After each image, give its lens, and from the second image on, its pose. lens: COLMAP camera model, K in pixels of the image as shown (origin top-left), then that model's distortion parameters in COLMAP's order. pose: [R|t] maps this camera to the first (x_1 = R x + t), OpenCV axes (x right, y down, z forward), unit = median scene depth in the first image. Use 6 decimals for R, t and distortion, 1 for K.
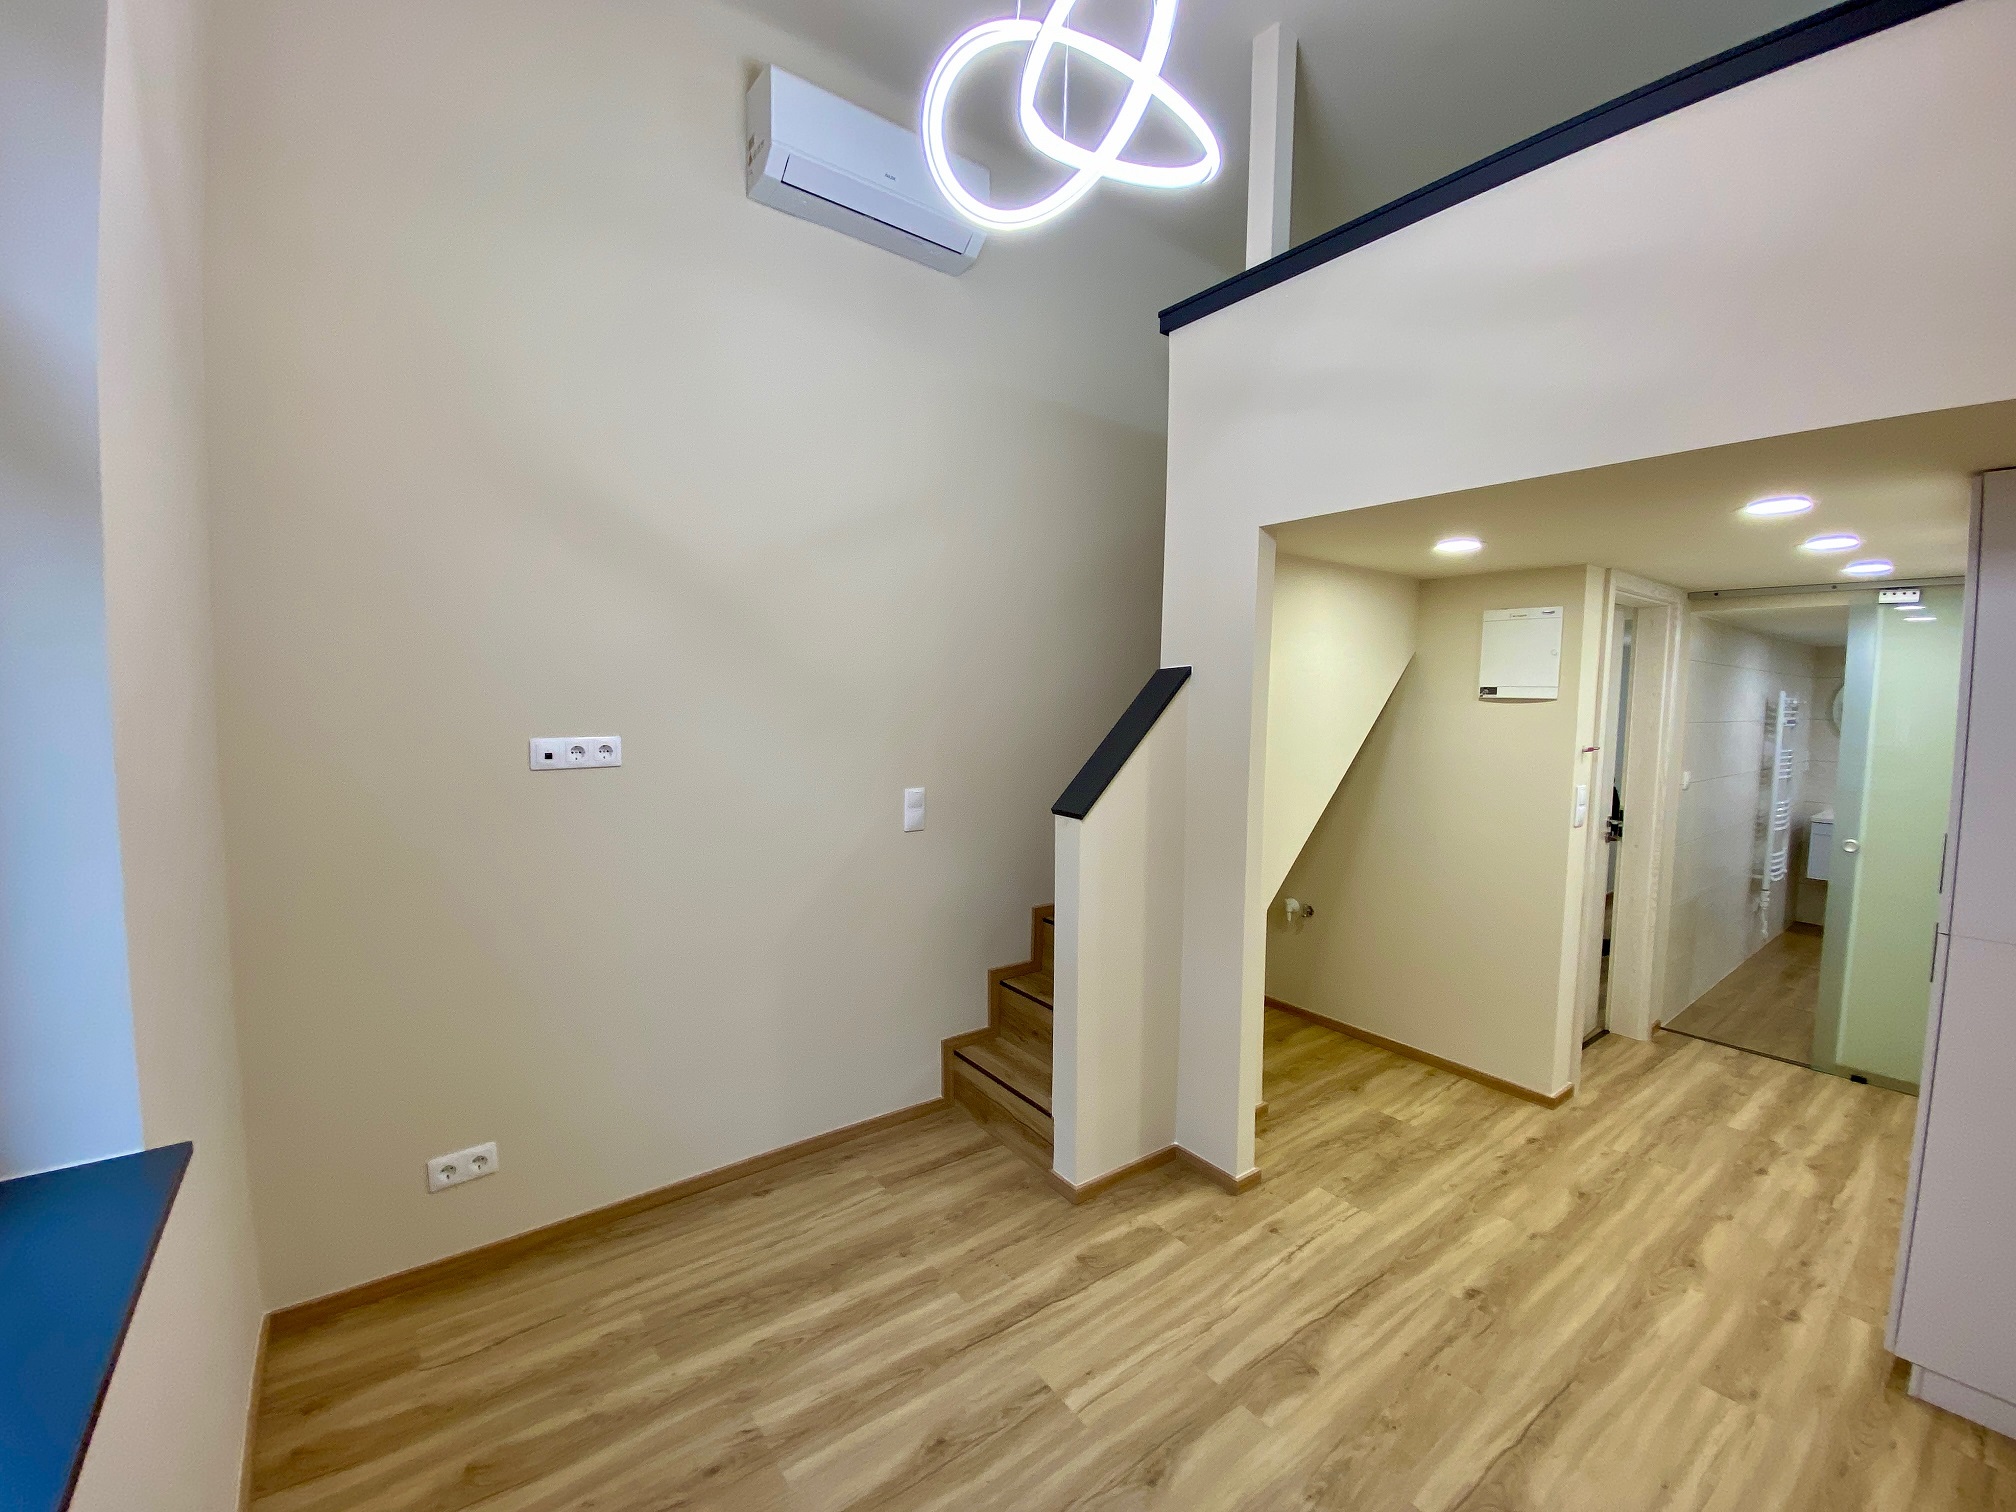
lens RADIAL K [[817.2, 0, 1004.8], [0, 817.2, 769.8], [0, 0, 1]] dist [0.003978, -0.011948]
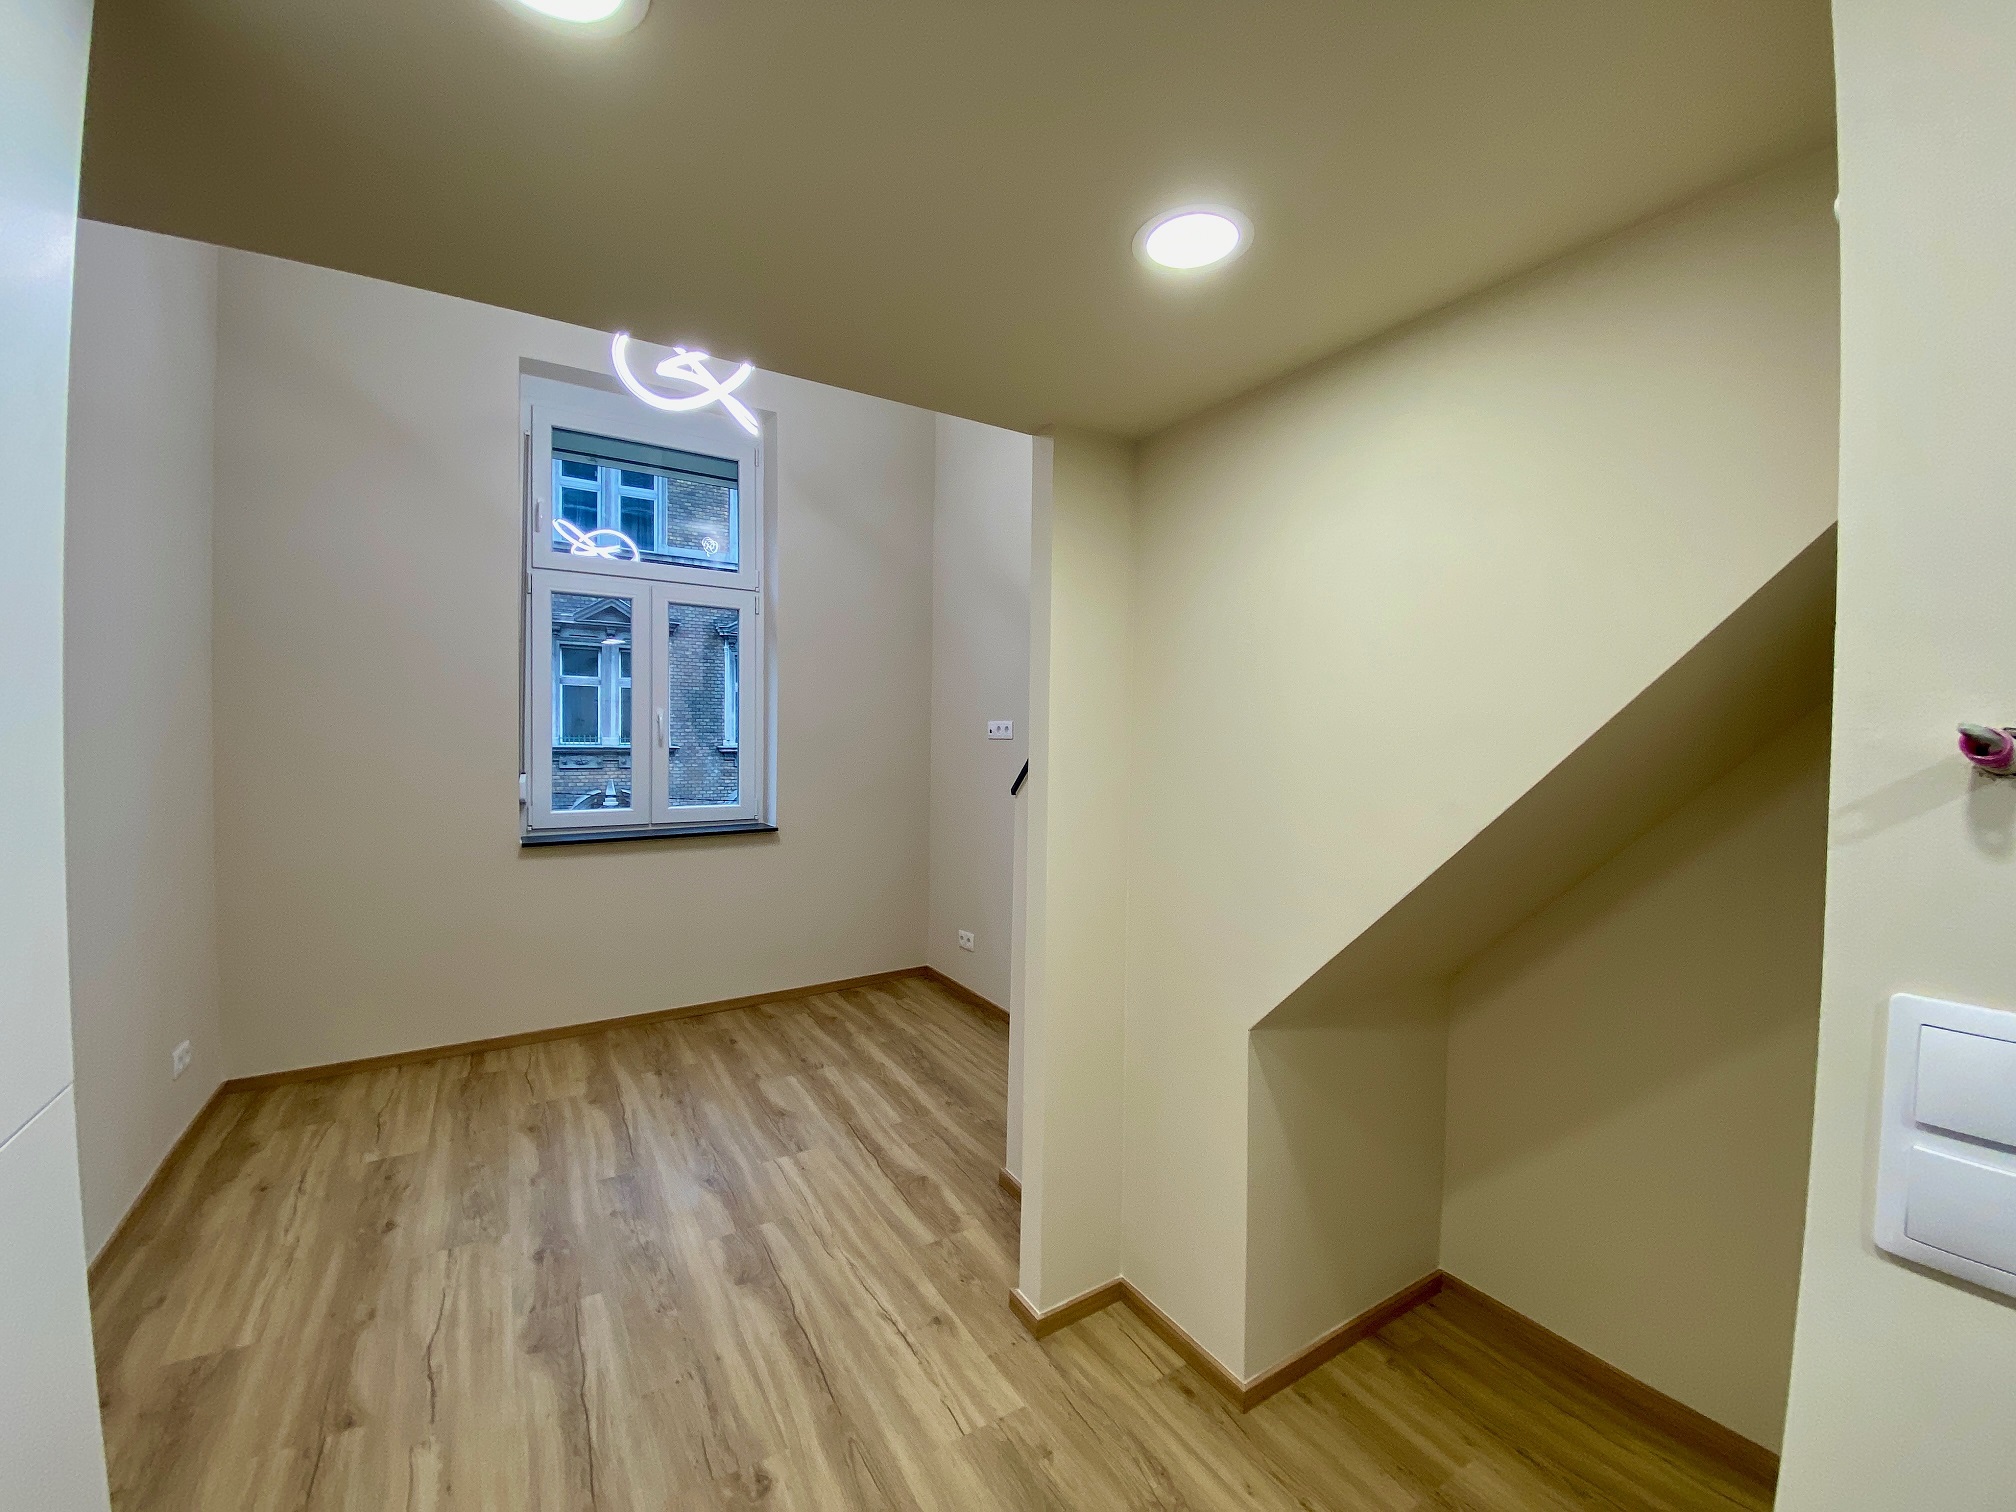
lens RADIAL K [[817.2, 0, 1018.2], [0, 817.2, 748.3], [0, 0, 1]] dist [0.003978, -0.011948]
pose [[-0.072283, 0.015117, -0.997270, 1.271636], [-0.109780, 0.993689, 0.023020, -0.028105], [0.991324, 0.111144, -0.070167, 1.220148]]
